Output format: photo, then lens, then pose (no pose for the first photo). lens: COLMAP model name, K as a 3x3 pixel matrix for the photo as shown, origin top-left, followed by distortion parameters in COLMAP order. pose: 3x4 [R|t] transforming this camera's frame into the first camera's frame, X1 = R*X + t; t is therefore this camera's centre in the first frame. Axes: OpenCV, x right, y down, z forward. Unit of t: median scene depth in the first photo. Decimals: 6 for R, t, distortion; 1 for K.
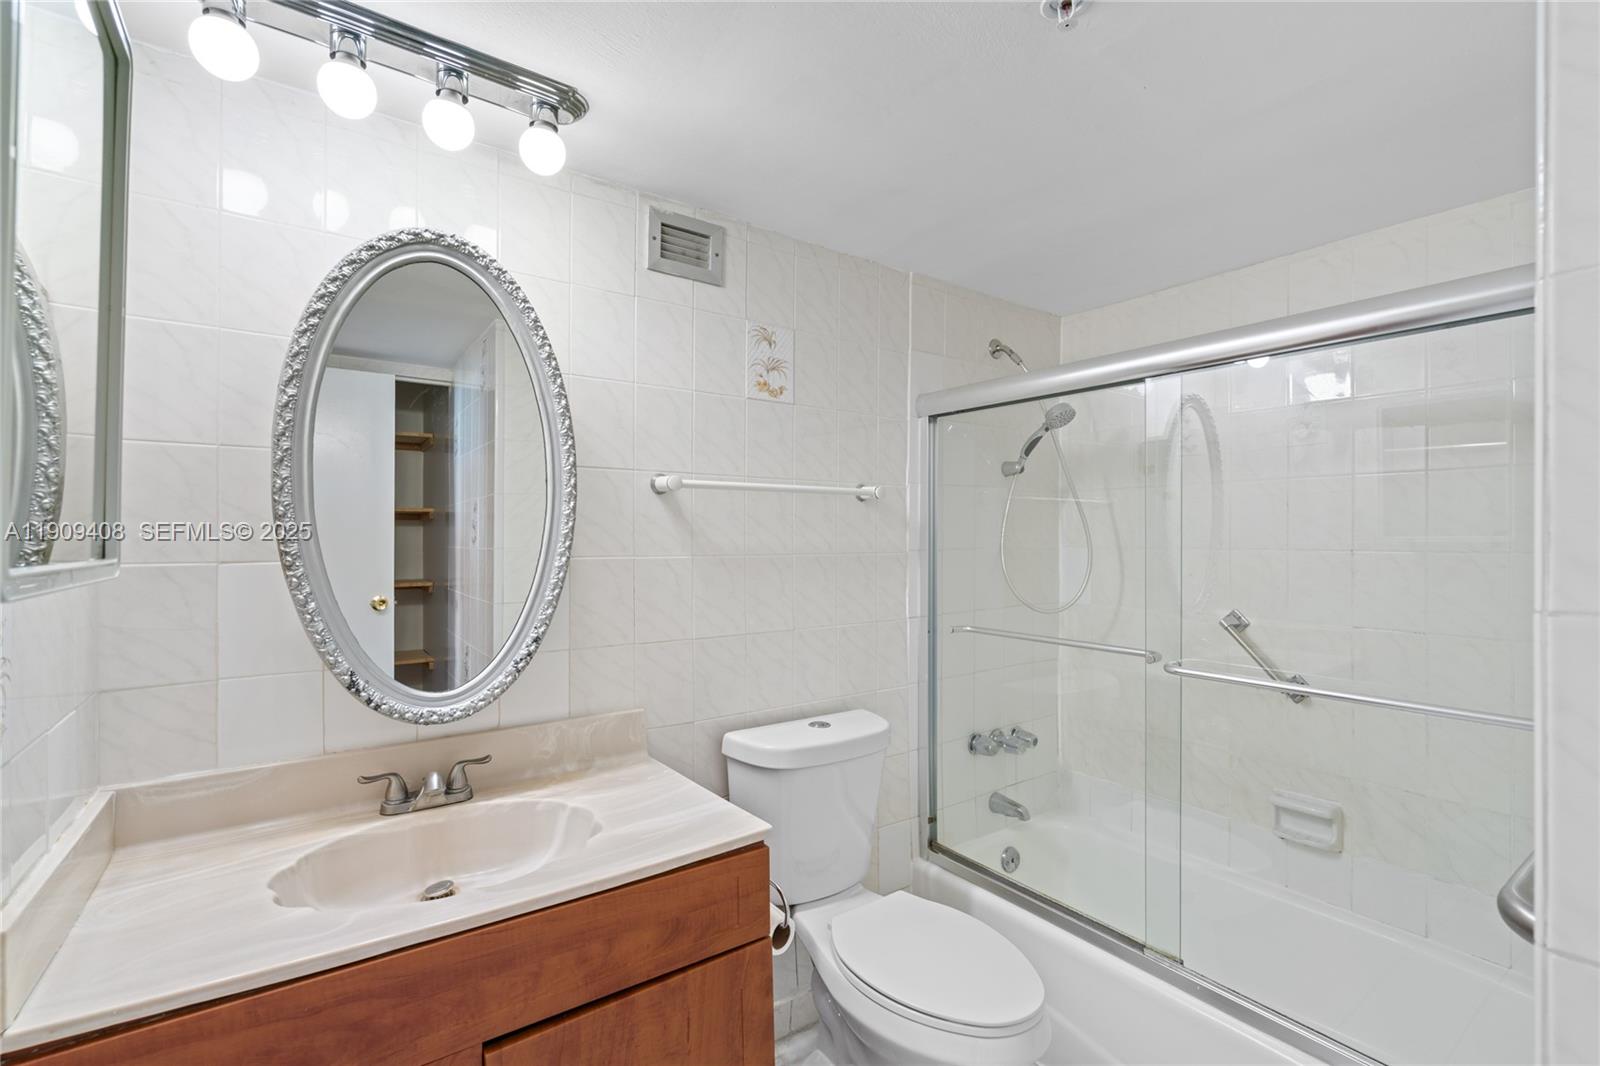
lens RADIAL K [[716.0, 0, 796.1], [0, 716.0, 527.3], [0, 0, 1]] dist [0.011416, 0.000598]
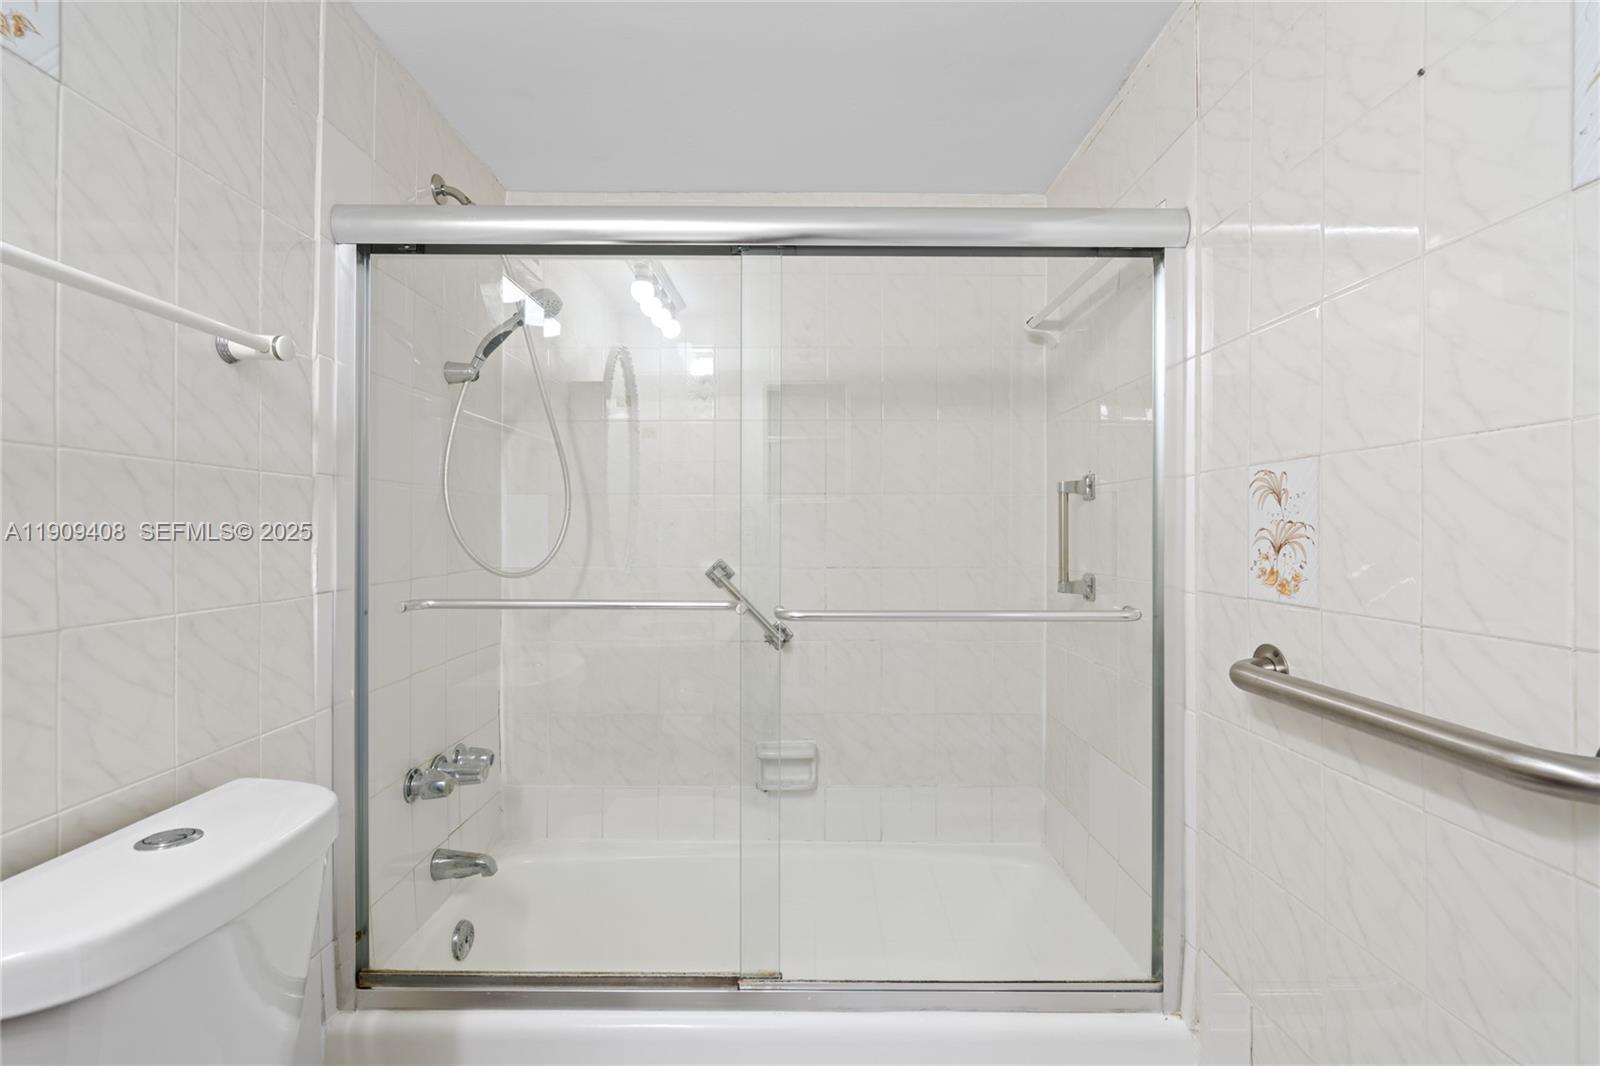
lens RADIAL K [[725.2, 0, 800.0], [0, 725.2, 529.3], [0, 0, 1]] dist [-0.004327, 0.005034]
pose [[0.578370, 0.006206, 0.815751, -0.101202], [-0.016441, 0.999857, 0.004050, 0.079566], [-0.815609, -0.015754, 0.578389, 0.429865]]
